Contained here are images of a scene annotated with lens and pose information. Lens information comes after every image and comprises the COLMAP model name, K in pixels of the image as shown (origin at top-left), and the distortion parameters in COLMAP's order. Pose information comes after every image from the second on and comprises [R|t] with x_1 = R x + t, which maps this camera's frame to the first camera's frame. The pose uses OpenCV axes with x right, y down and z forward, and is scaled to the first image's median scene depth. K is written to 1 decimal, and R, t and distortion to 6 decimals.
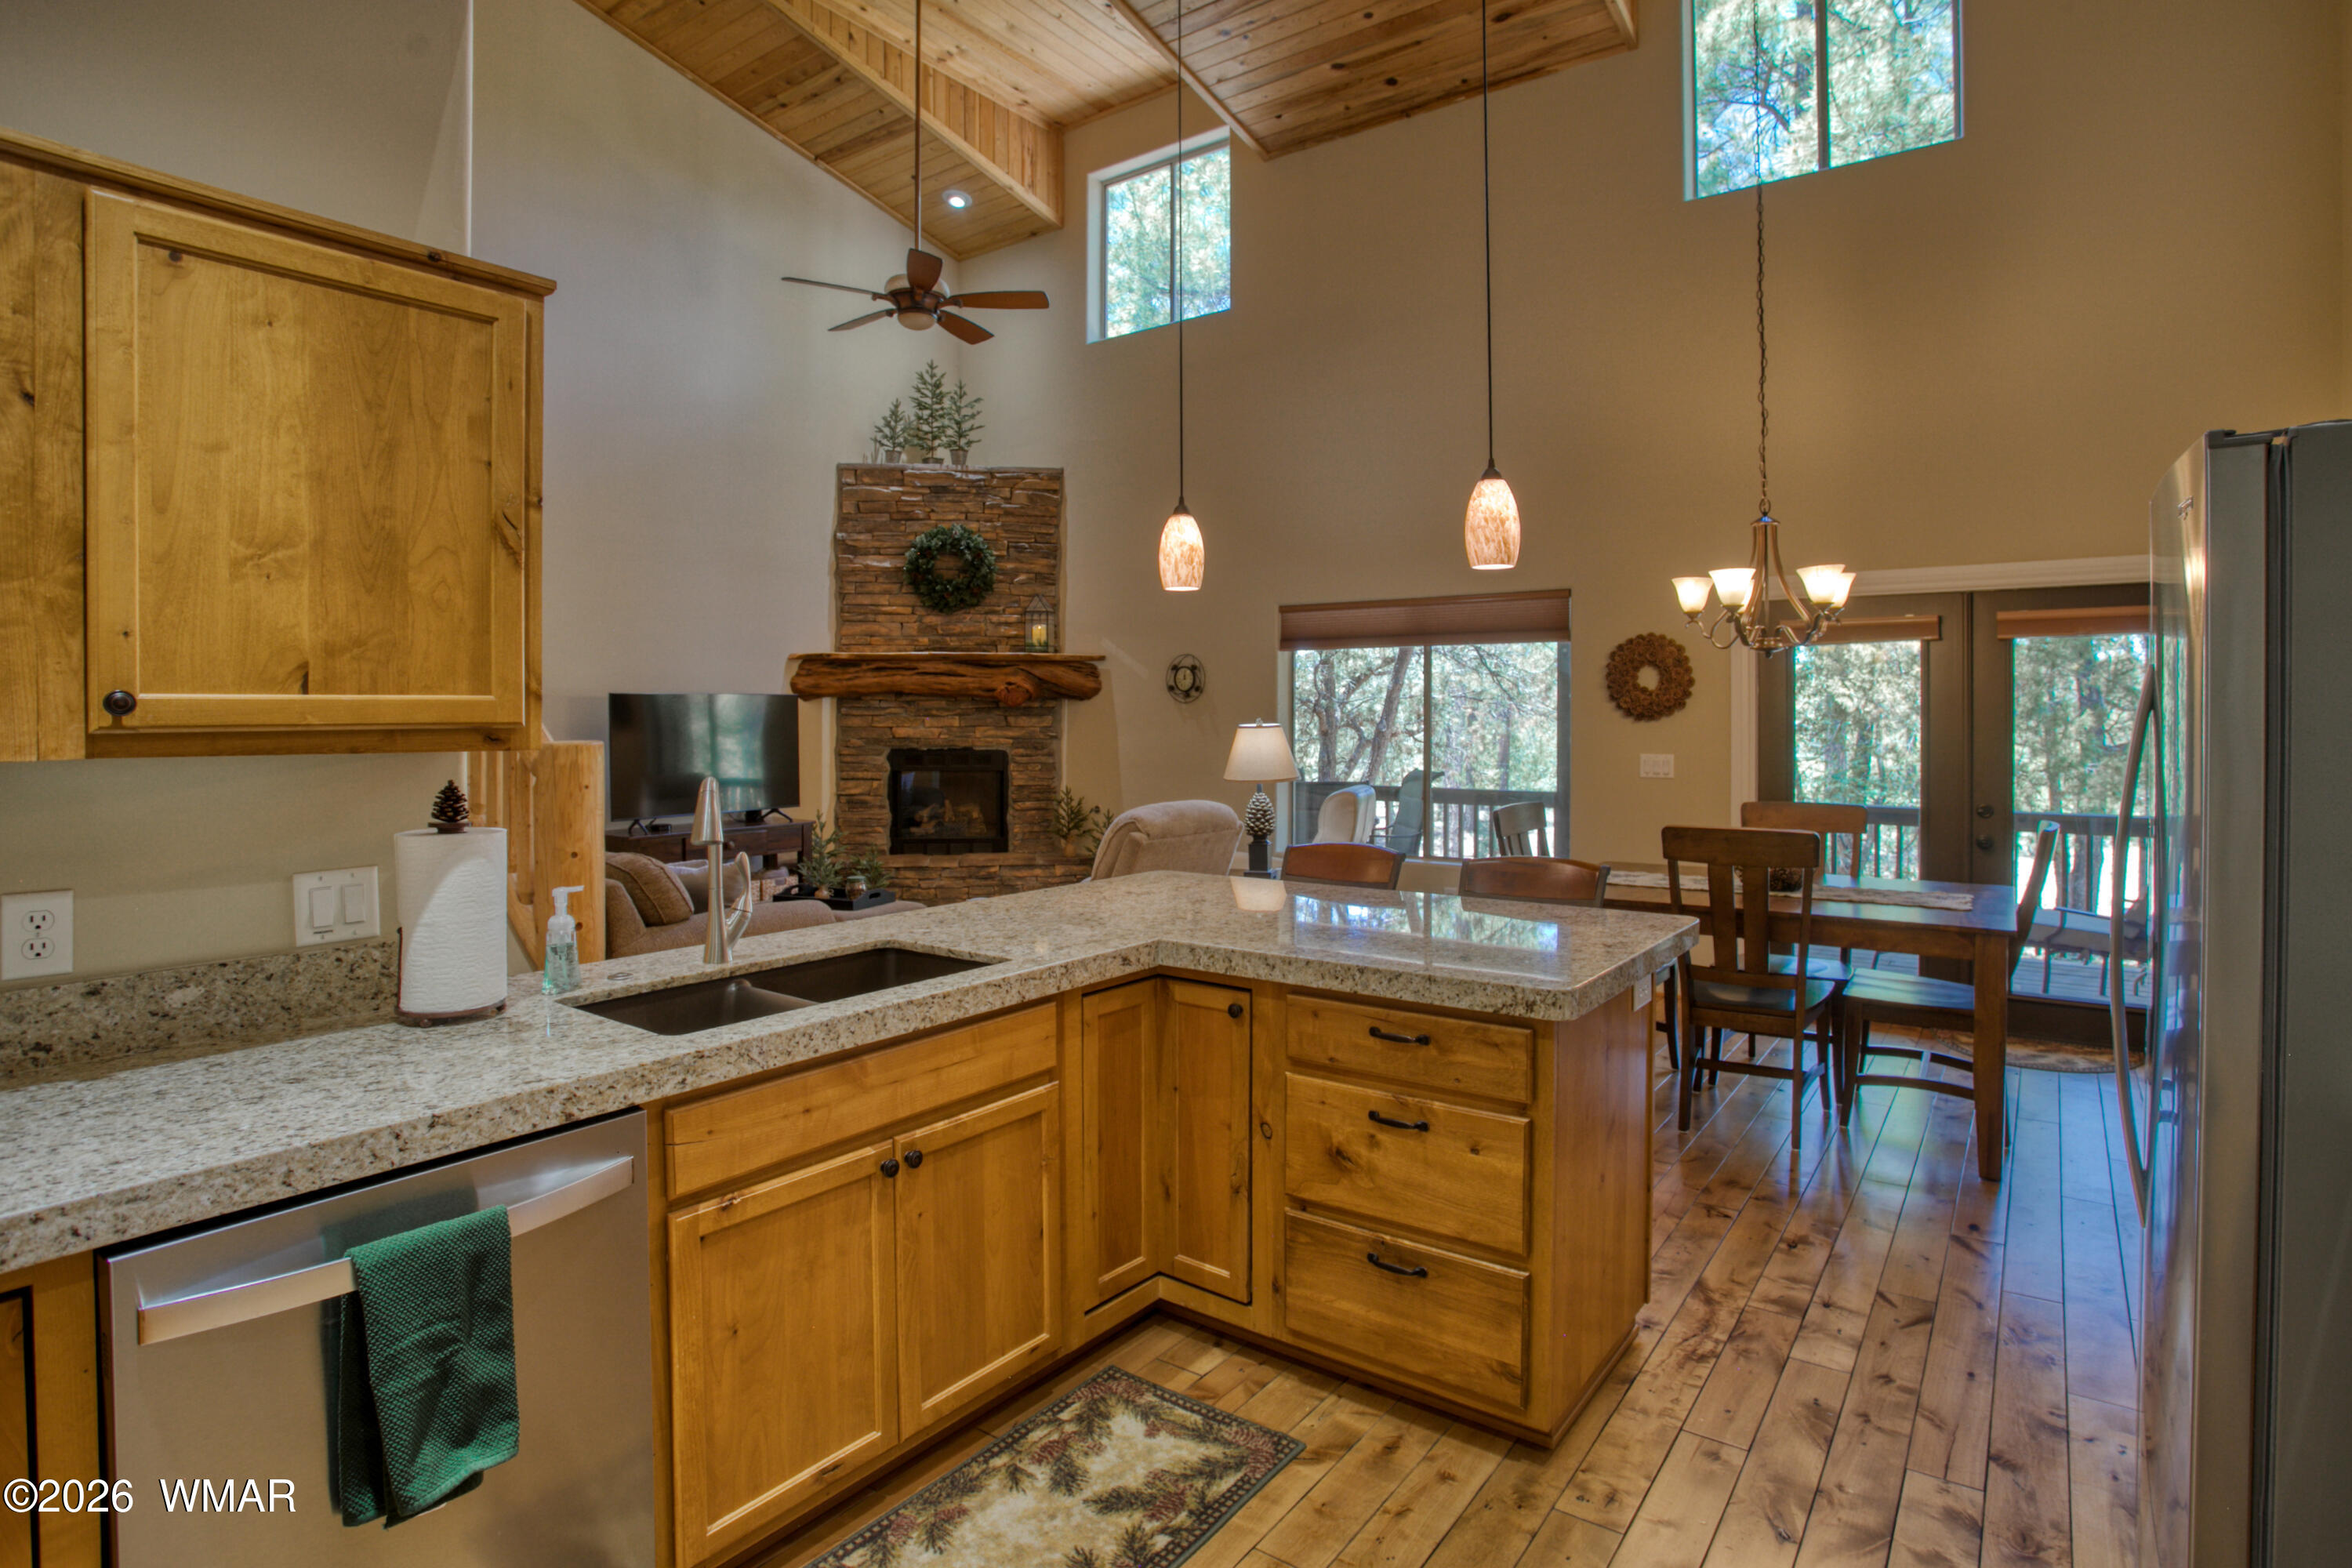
lens RADIAL K [[1202.3, 0, 1189.2], [0, 1202.3, 705.1], [0, 0, 1]] dist [-0.063420, 0.000075]
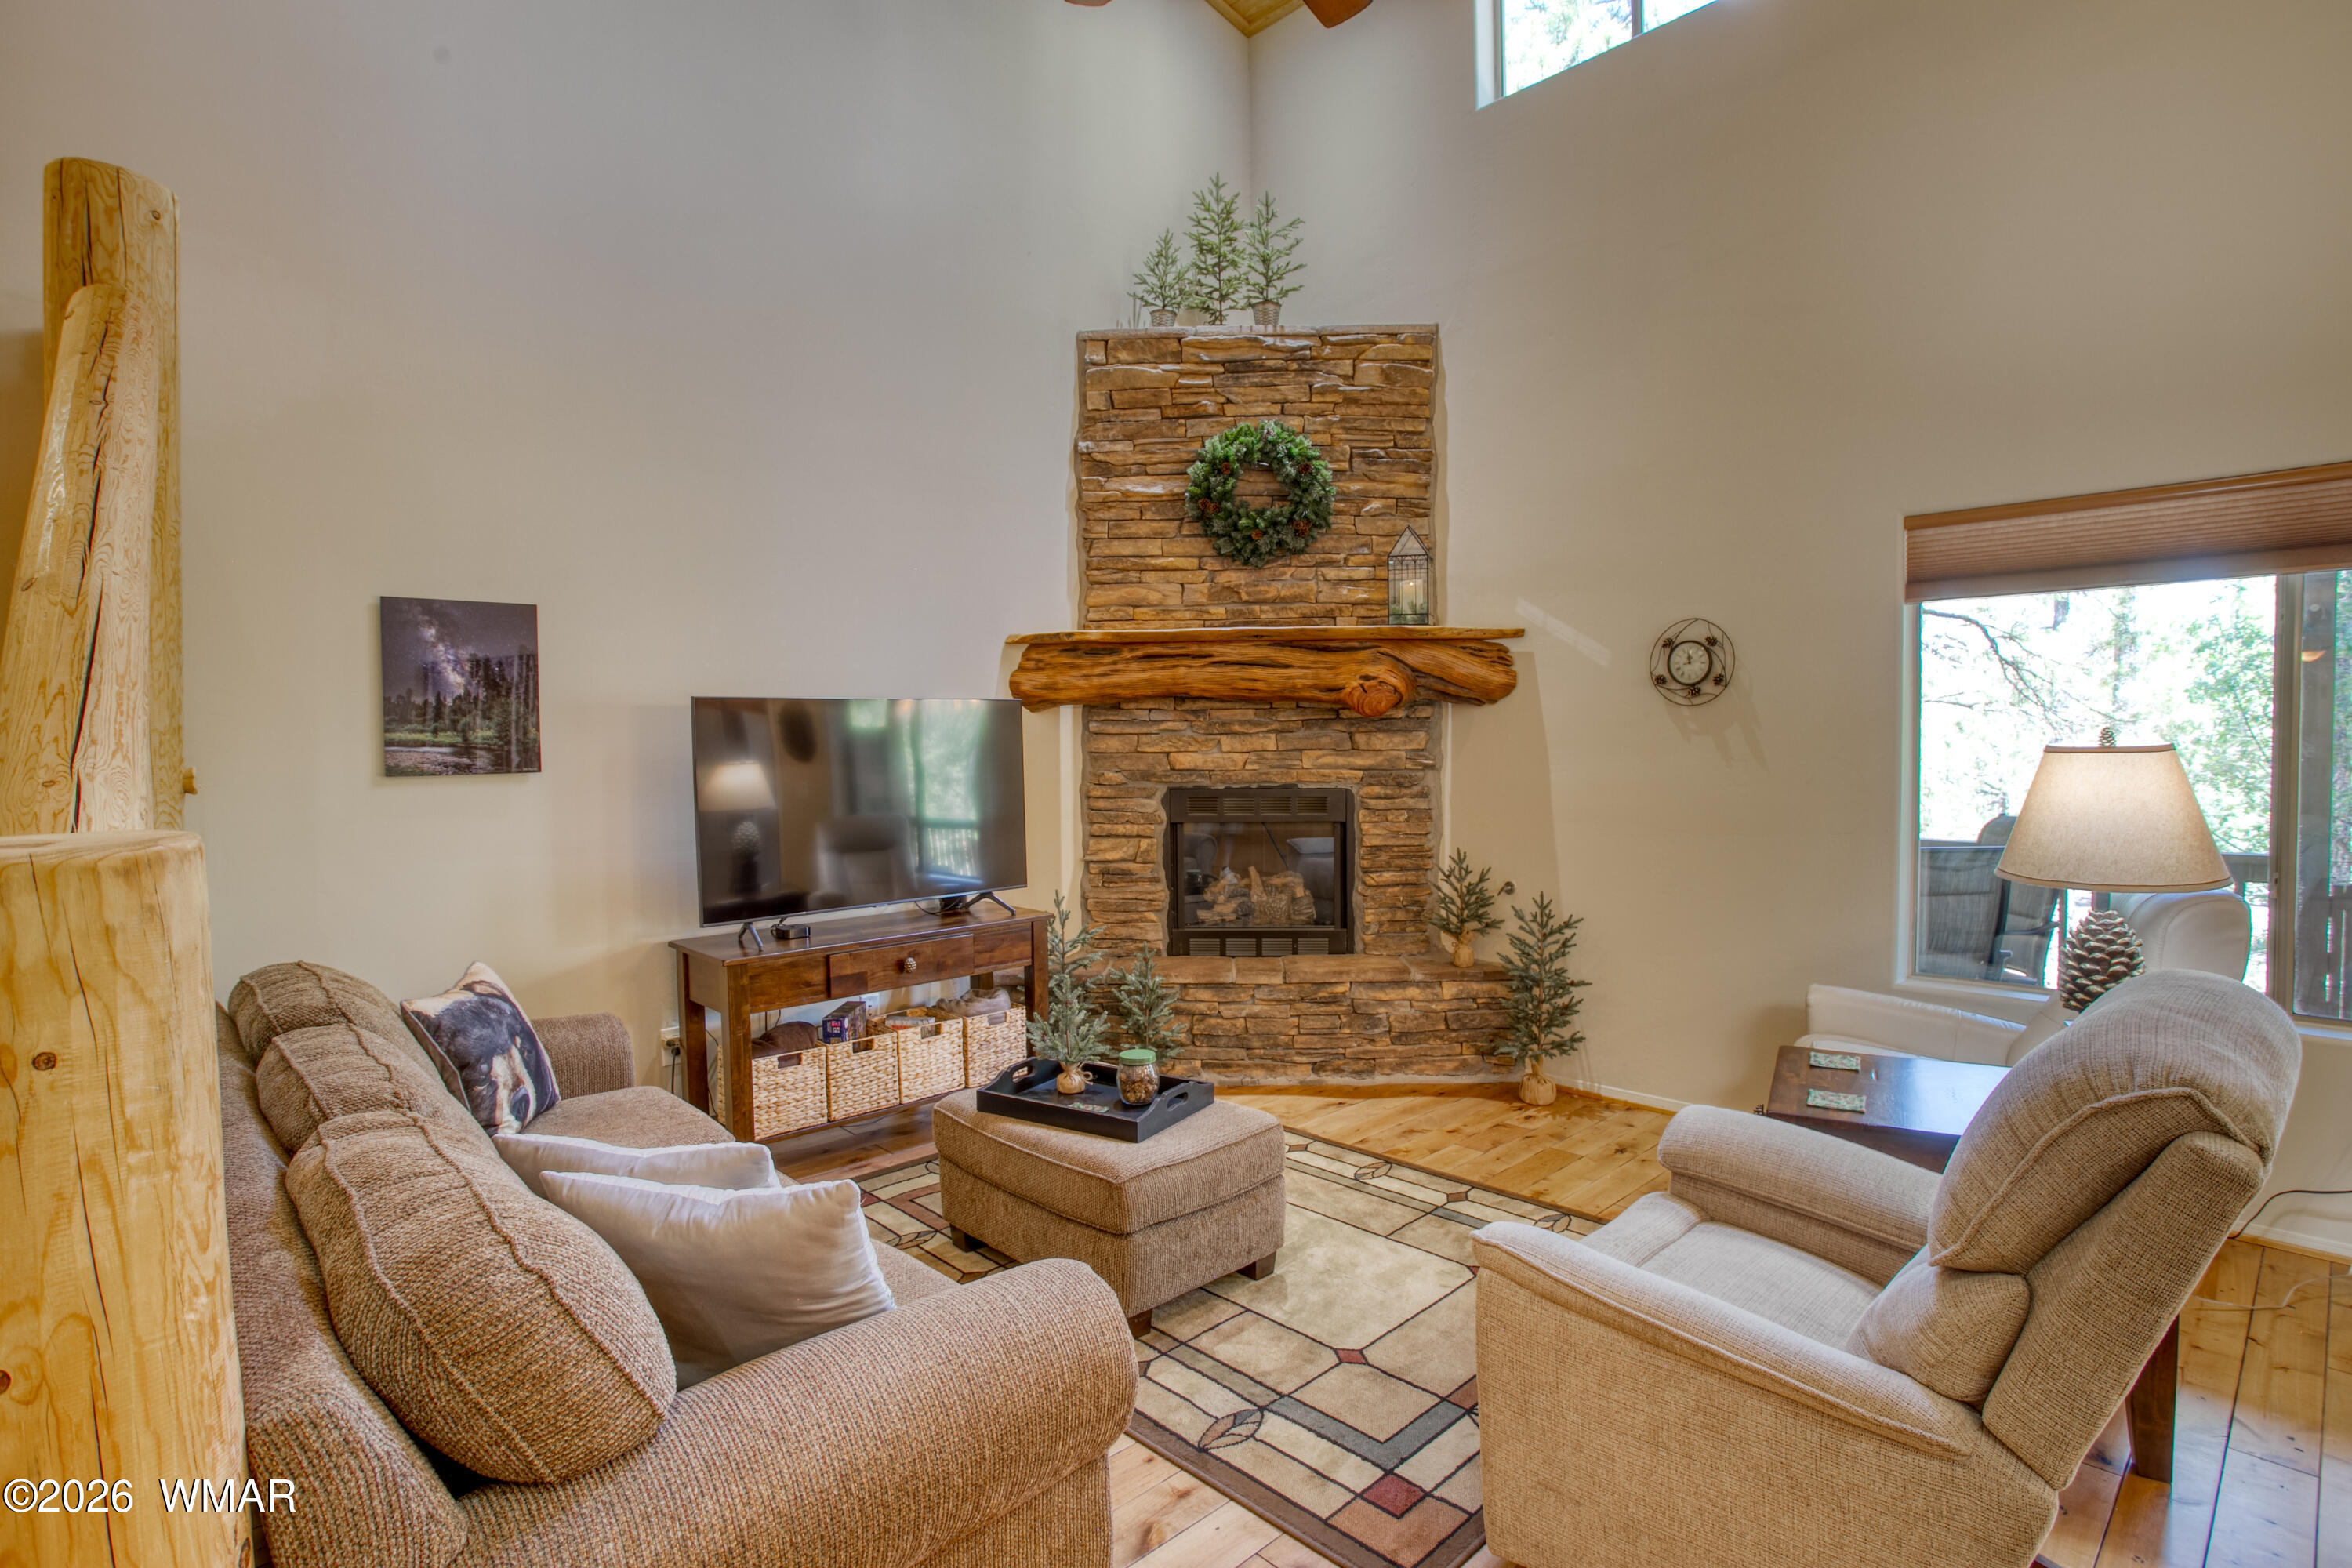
lens RADIAL K [[1187.1, 0, 1171.9], [0, 1187.1, 747.8], [0, 0, 1]] dist [-0.055757, 0.001209]
pose [[0.981082, -0.008375, -0.193411, -0.128001], [0.011970, 0.999777, 0.017424, 0.005295], [0.193222, -0.019410, 0.980963, 0.397347]]
